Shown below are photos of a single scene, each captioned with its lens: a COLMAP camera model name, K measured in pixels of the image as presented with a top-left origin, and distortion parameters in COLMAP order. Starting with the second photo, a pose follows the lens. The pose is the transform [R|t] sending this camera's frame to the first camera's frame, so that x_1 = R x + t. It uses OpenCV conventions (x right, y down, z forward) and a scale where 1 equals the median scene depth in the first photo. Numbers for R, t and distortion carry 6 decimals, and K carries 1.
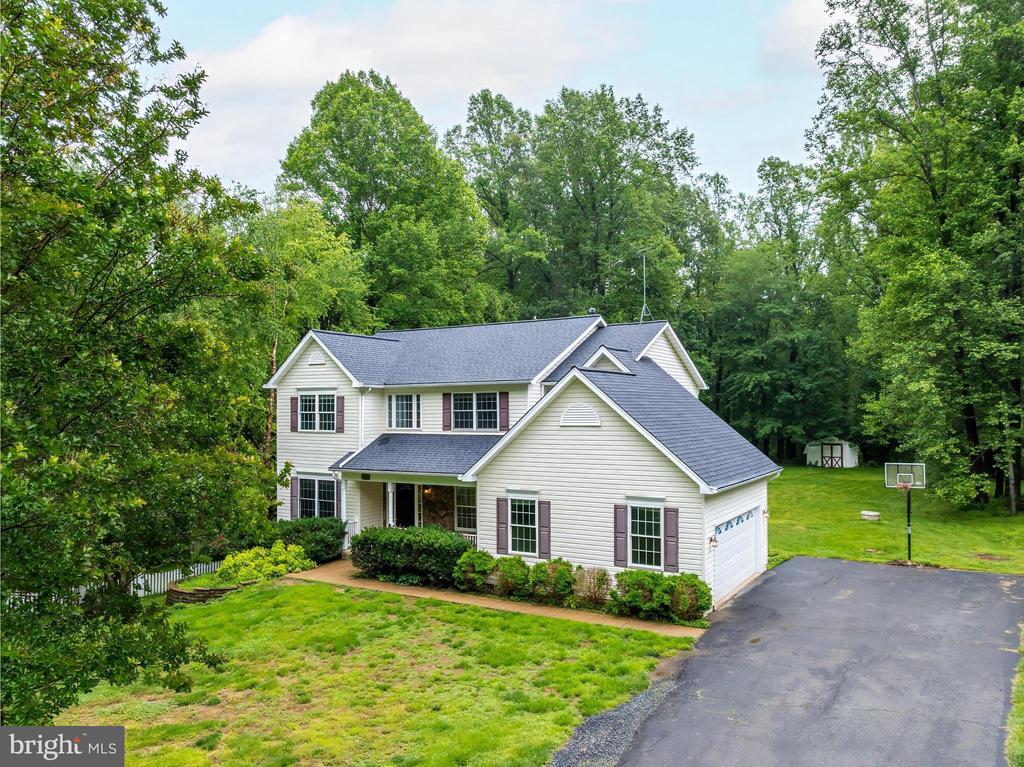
lens RADIAL K [[743.7, 0, 538.4], [0, 743.7, 401.3], [0, 0, 1]] dist [-0.033596, -0.000284]
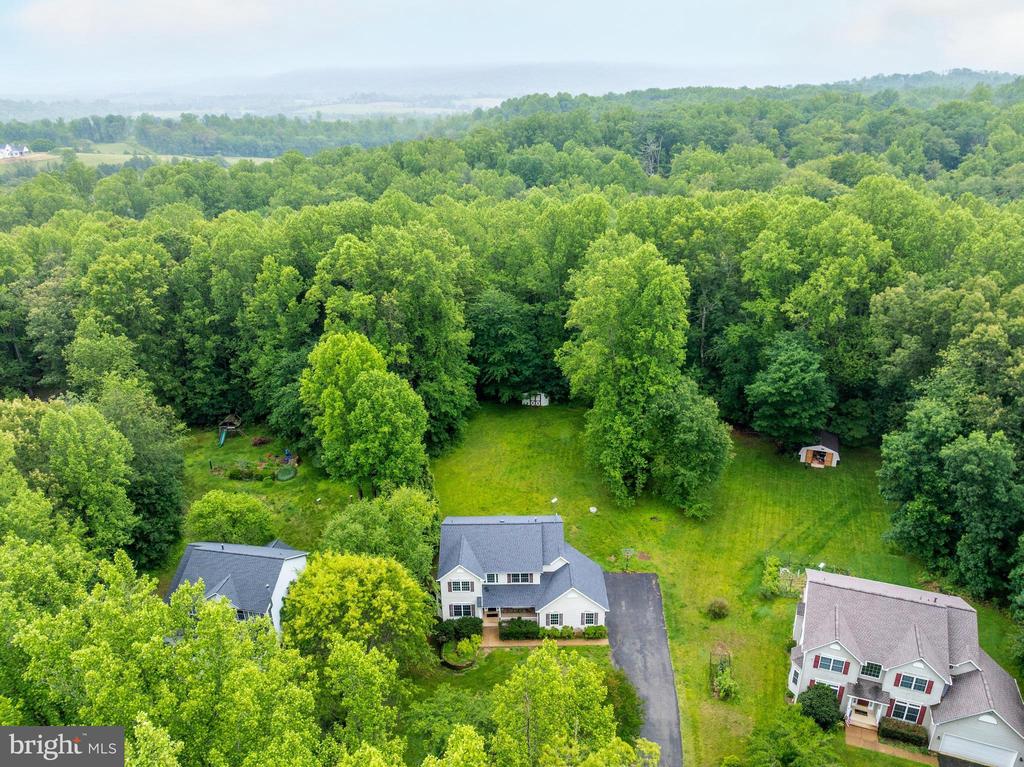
lens RADIAL K [[718.1, 0, 512.0], [0, 718.1, 383.5], [0, 0, 1]] dist [-0.036590, -0.001258]
pose [[0.864991, -0.205650, 0.457709, -1.336099], [0.002121, 0.913650, 0.406497, -1.974752], [-0.501782, -0.350646, 0.790735, -1.092155]]
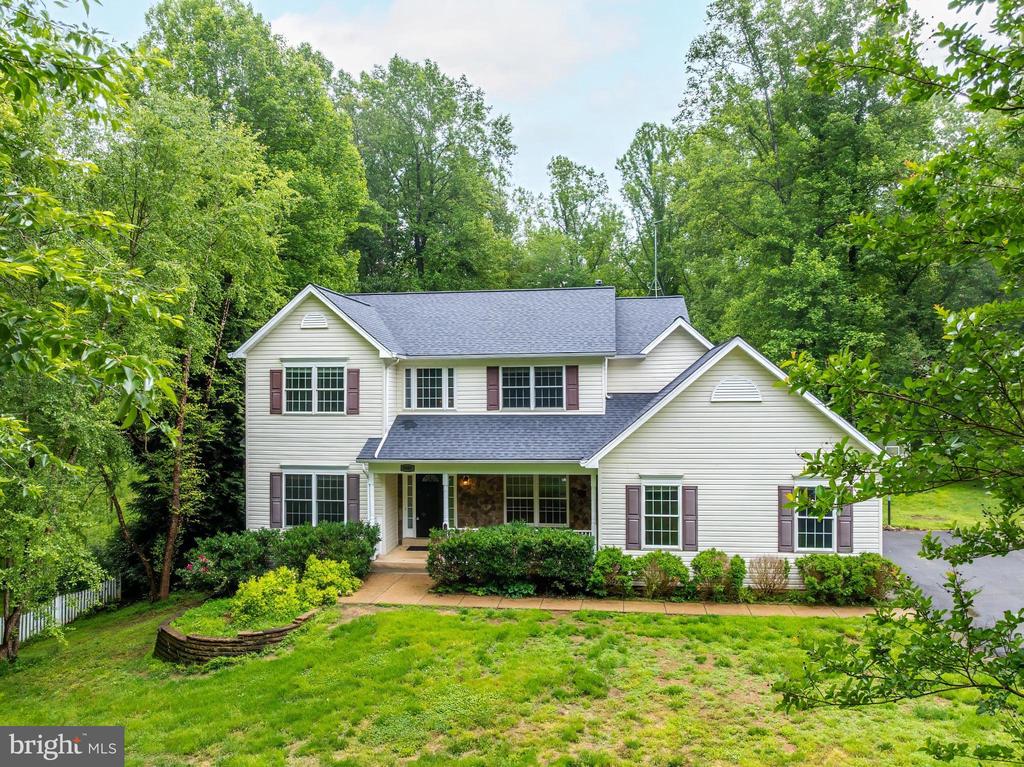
lens RADIAL K [[718.1, 0, 512.0], [0, 718.1, 383.5], [0, 0, 1]] dist [-0.036590, -0.001258]
pose [[0.926527, 0.005907, 0.376181, -0.423956], [-0.003744, 0.999972, -0.006482, 0.014071], [-0.376209, 0.004597, 0.926523, 0.232241]]
